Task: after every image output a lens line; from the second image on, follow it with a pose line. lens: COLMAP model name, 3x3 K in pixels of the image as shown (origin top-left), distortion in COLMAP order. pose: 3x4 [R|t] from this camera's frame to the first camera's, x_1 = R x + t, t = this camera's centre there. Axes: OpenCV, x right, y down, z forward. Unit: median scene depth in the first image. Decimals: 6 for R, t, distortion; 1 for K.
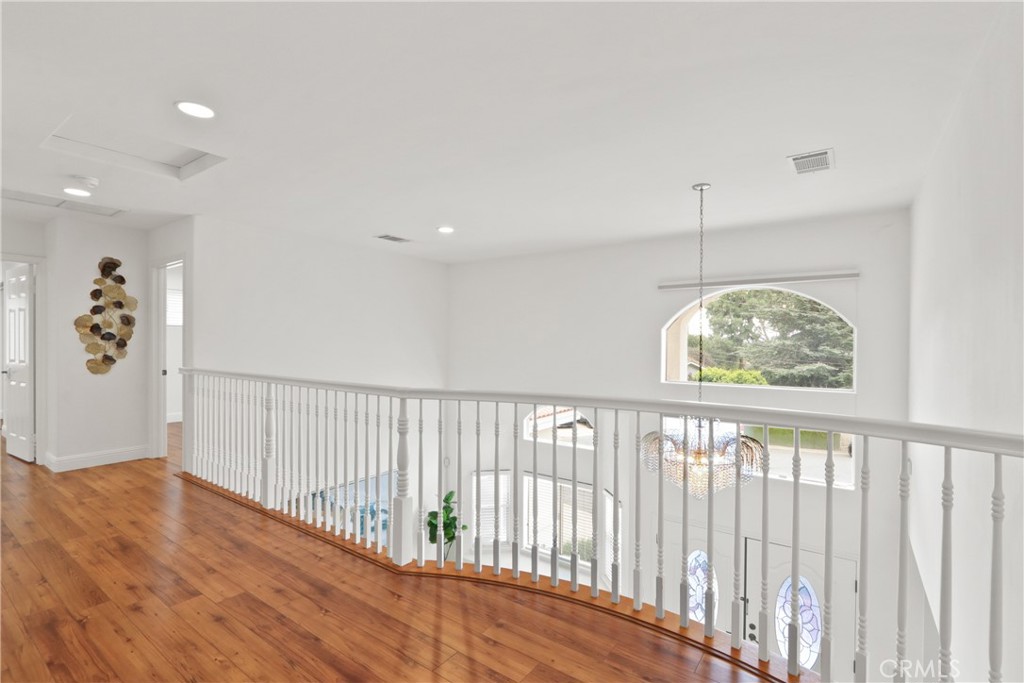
lens RADIAL K [[484.6, 0, 515.6], [0, 484.6, 343.7], [0, 0, 1]] dist [-0.001677, -0.000284]
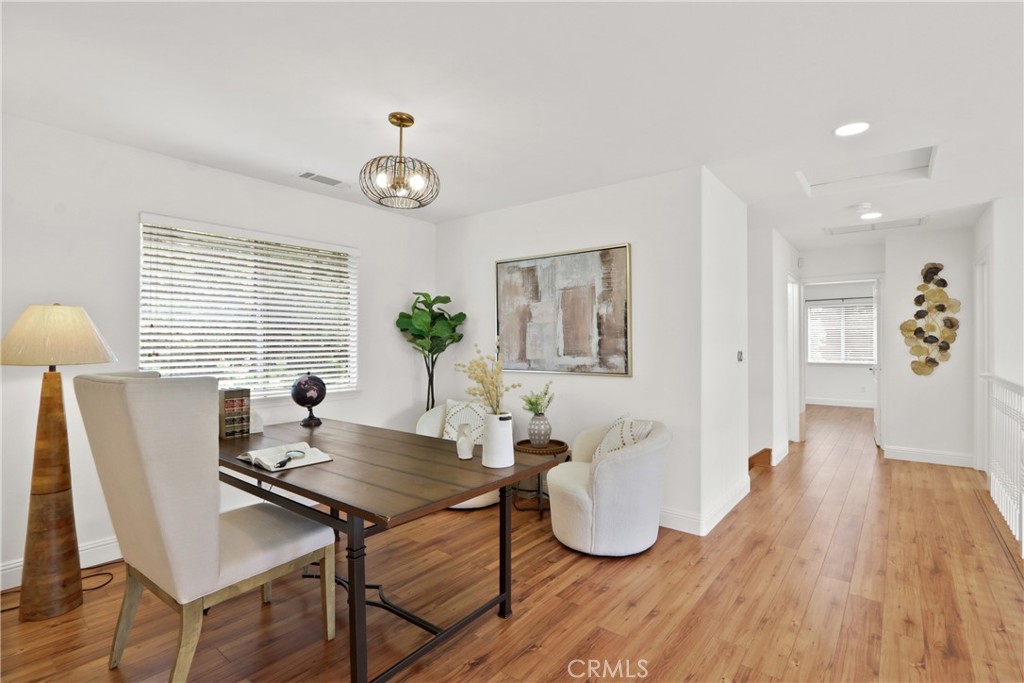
lens RADIAL K [[484.6, 0, 515.6], [0, 484.6, 343.7], [0, 0, 1]] dist [-0.001677, -0.000284]
pose [[-0.037539, 0.001244, -0.999294, 0.227343], [-0.005883, 0.999982, 0.001465, -0.002324], [0.999278, 0.005933, -0.037531, 0.154633]]
